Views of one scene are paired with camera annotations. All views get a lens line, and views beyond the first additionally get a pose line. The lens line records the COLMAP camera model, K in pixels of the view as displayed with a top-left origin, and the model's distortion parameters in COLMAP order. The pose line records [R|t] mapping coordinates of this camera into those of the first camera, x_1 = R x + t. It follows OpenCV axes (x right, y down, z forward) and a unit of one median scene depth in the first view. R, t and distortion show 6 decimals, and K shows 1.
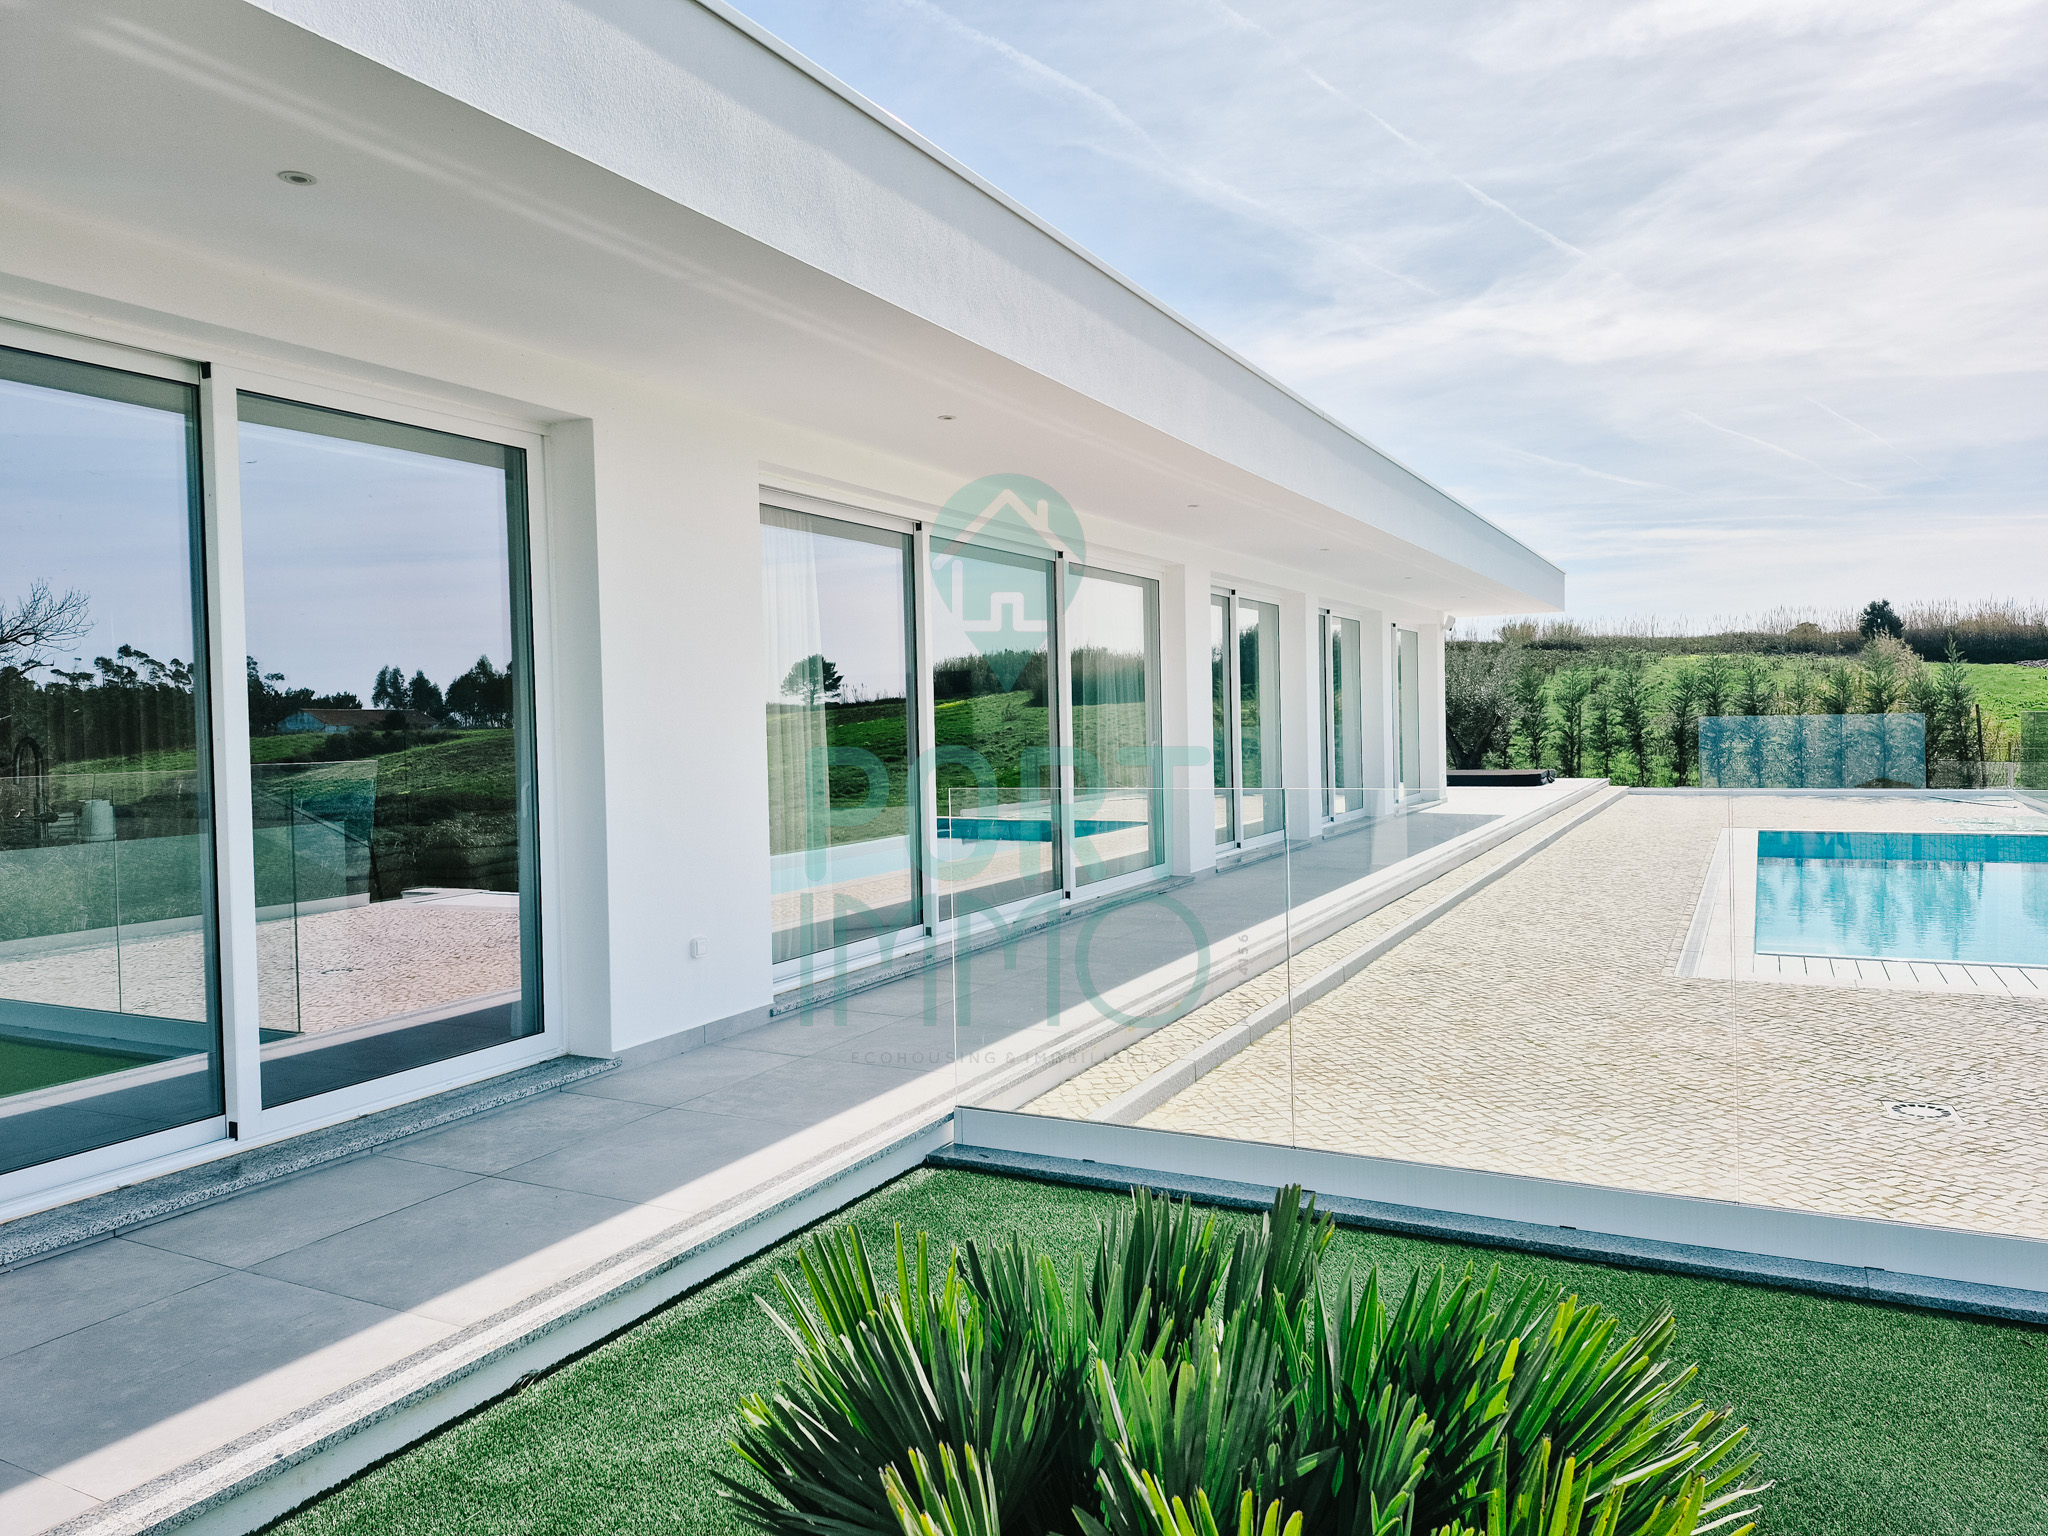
lens RADIAL K [[1403.7, 0, 1044.8], [0, 1403.7, 755.4], [0, 0, 1]] dist [0.074392, -0.082444]
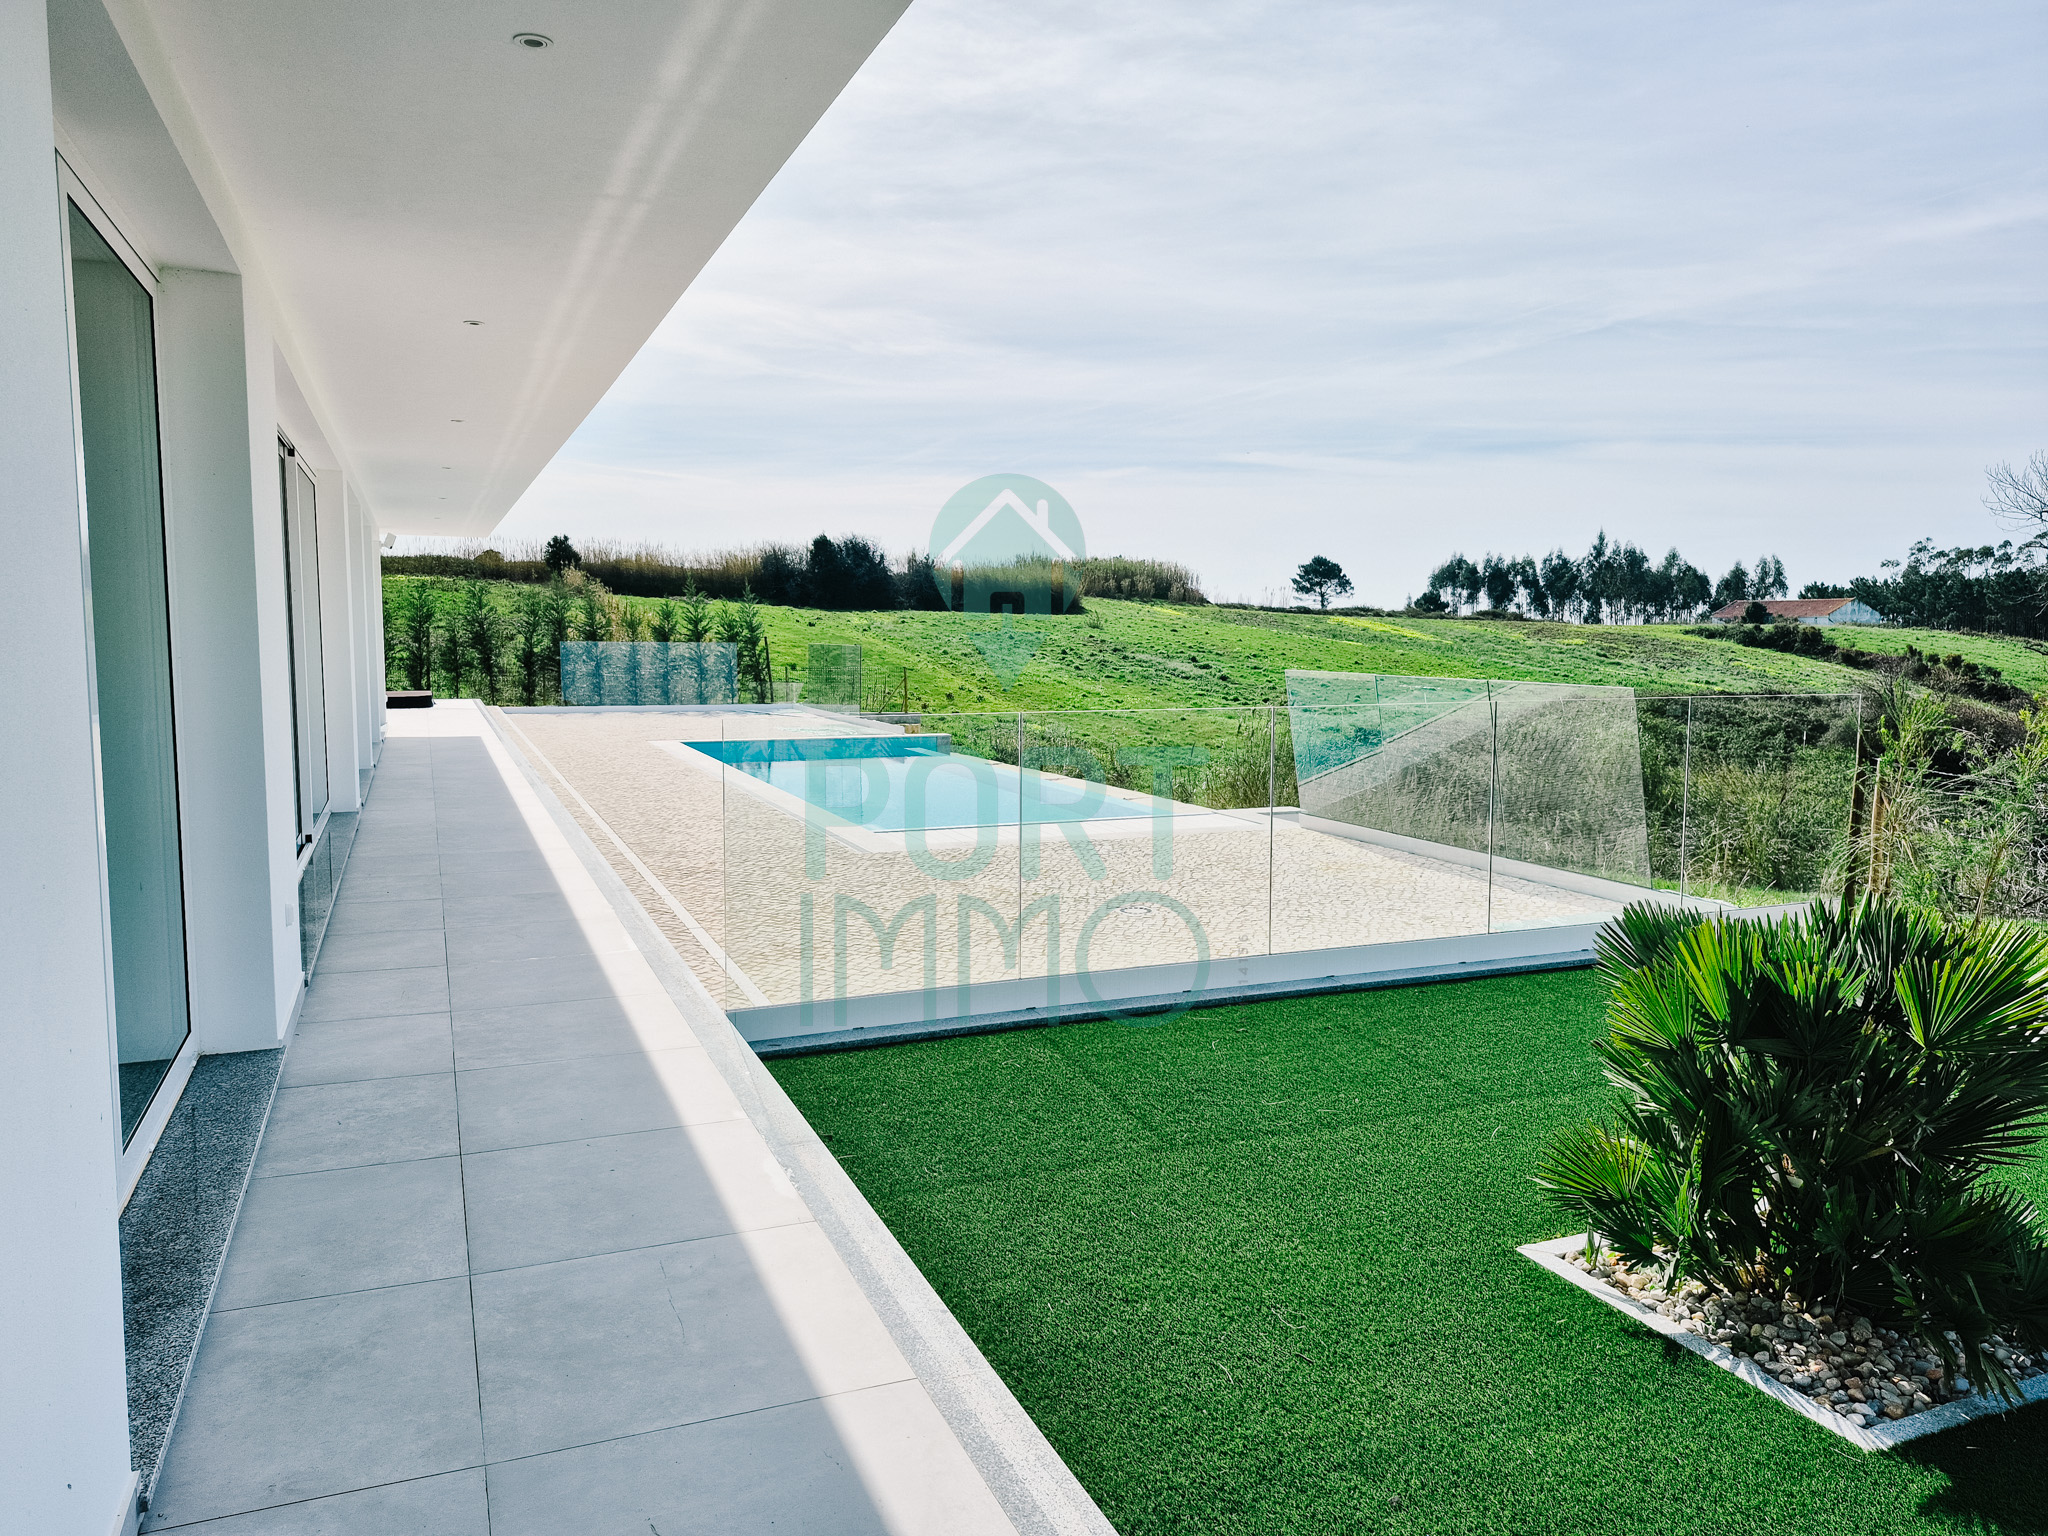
lens RADIAL K [[1414.0, 0, 1006.3], [0, 1414.0, 760.0], [0, 0, 1]] dist [0.093481, -0.108525]
pose [[0.648896, -0.045536, 0.759514, -0.152476], [-0.000242, 0.998195, 0.060052, -0.002028], [-0.760877, -0.039152, 0.647714, 0.026899]]
